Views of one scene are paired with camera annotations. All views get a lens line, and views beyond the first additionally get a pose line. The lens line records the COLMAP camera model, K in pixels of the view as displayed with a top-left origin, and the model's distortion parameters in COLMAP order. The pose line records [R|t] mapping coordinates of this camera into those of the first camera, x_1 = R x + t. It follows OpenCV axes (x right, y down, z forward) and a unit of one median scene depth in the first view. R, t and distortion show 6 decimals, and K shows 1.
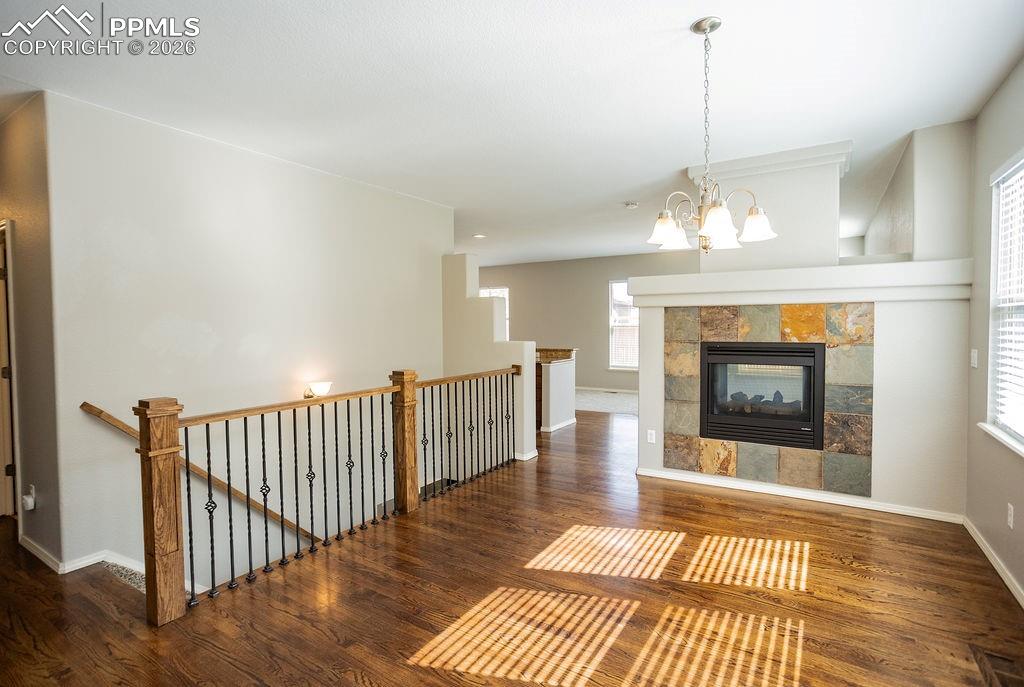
lens RADIAL K [[489.2, 0, 511.5], [0, 489.2, 341.8], [0, 0, 1]] dist [-0.036588, 0.014972]
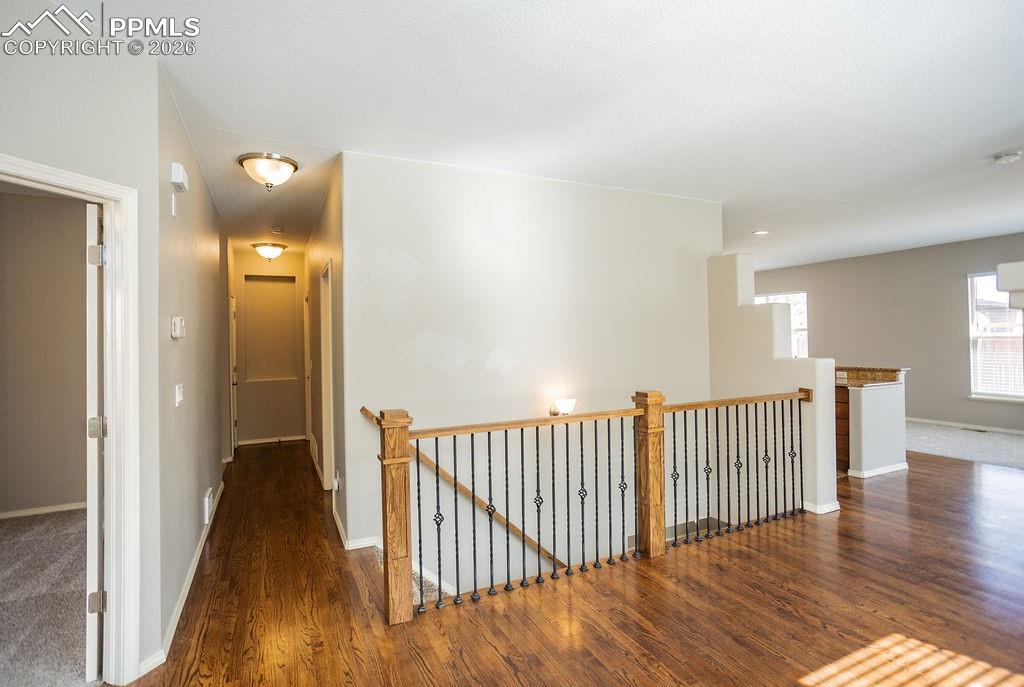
lens RADIAL K [[489.2, 0, 502.3], [0, 489.2, 344.7], [0, 0, 1]] dist [-0.036588, 0.014972]
pose [[0.837960, -0.010694, -0.545627, 0.037687], [-0.003948, 0.999663, -0.025655, -0.001053], [0.545718, 0.023652, 0.837635, 0.132372]]
